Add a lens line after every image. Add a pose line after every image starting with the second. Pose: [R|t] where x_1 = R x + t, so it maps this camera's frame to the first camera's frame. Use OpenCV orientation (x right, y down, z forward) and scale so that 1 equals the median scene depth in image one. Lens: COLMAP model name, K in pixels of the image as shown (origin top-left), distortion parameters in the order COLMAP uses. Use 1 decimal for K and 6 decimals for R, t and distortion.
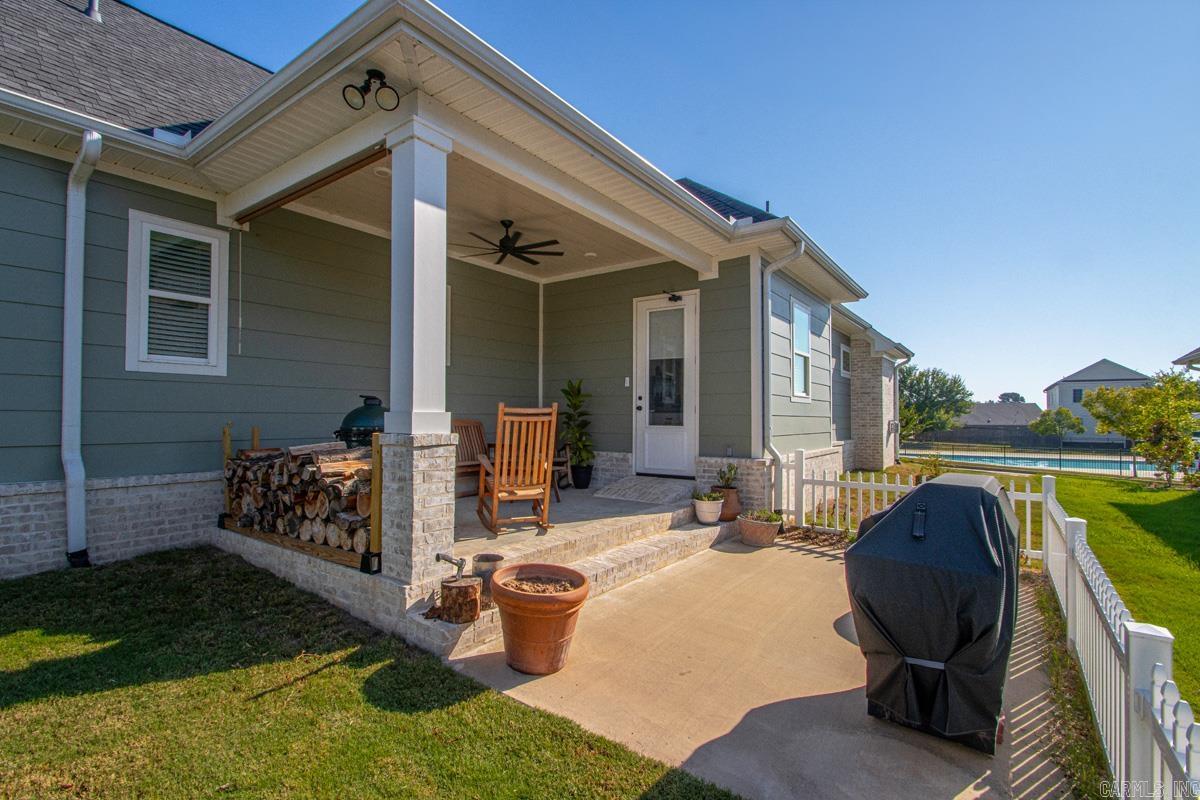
lens RADIAL K [[564.3, 0, 591.9], [0, 564.3, 406.4], [0, 0, 1]] dist [0.010859, -0.011036]
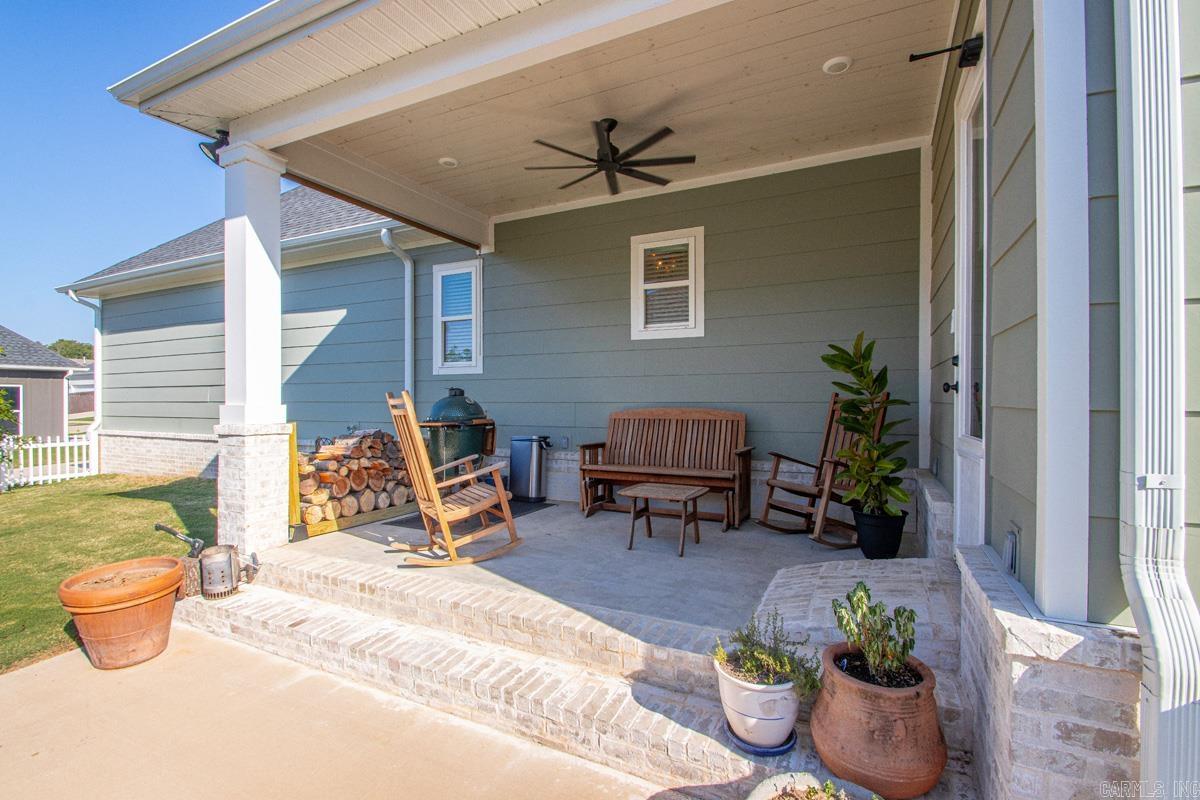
lens RADIAL K [[564.3, 0, 566.2], [0, 564.3, 400.0], [0, 0, 1]] dist [0.010859, -0.011036]
pose [[0.136104, -0.002847, -0.990690, 0.483056], [0.022050, 0.999757, 0.000156, 0.006653], [0.990449, -0.021866, 0.136134, 0.786570]]
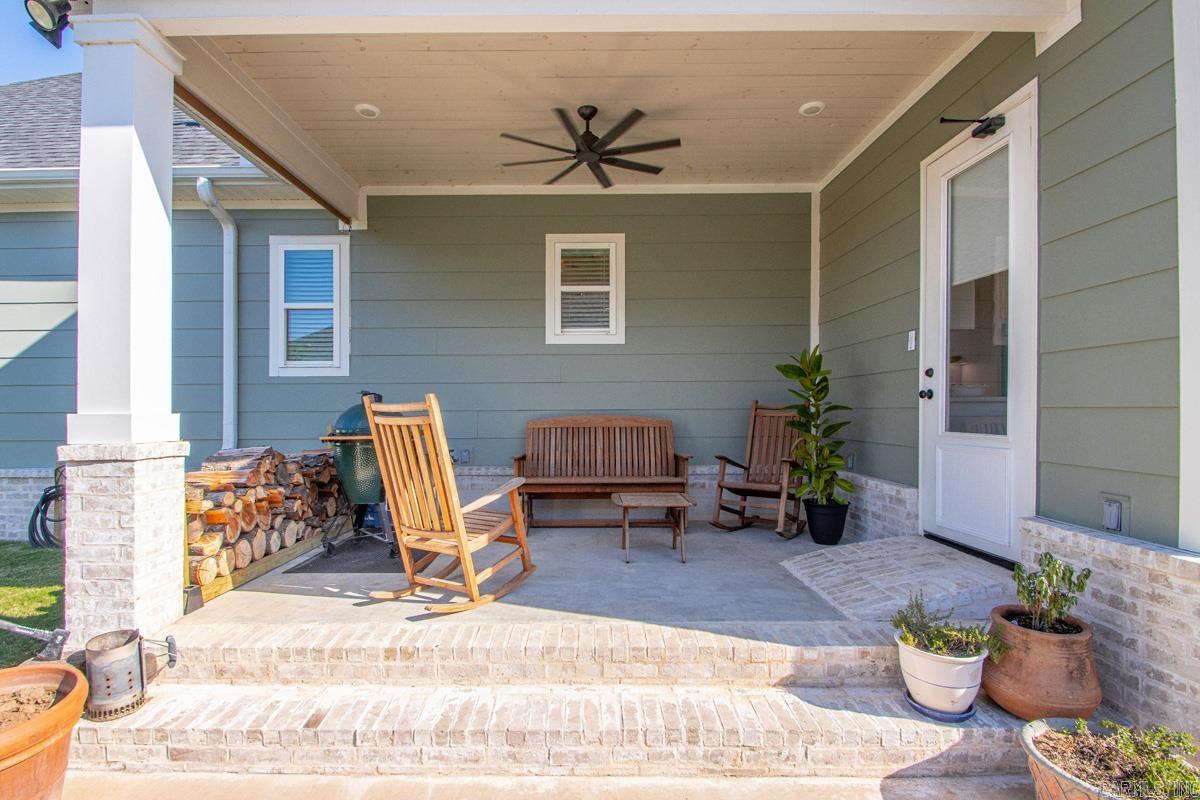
lens RADIAL K [[586.5, 0, 593.6], [0, 586.5, 408.4], [0, 0, 1]] dist [0.002388, -0.006502]
pose [[0.580271, -0.009280, -0.814371, 0.362280], [0.023108, 0.999720, 0.005074, 0.006994], [0.814096, -0.021763, 0.580323, 0.565065]]
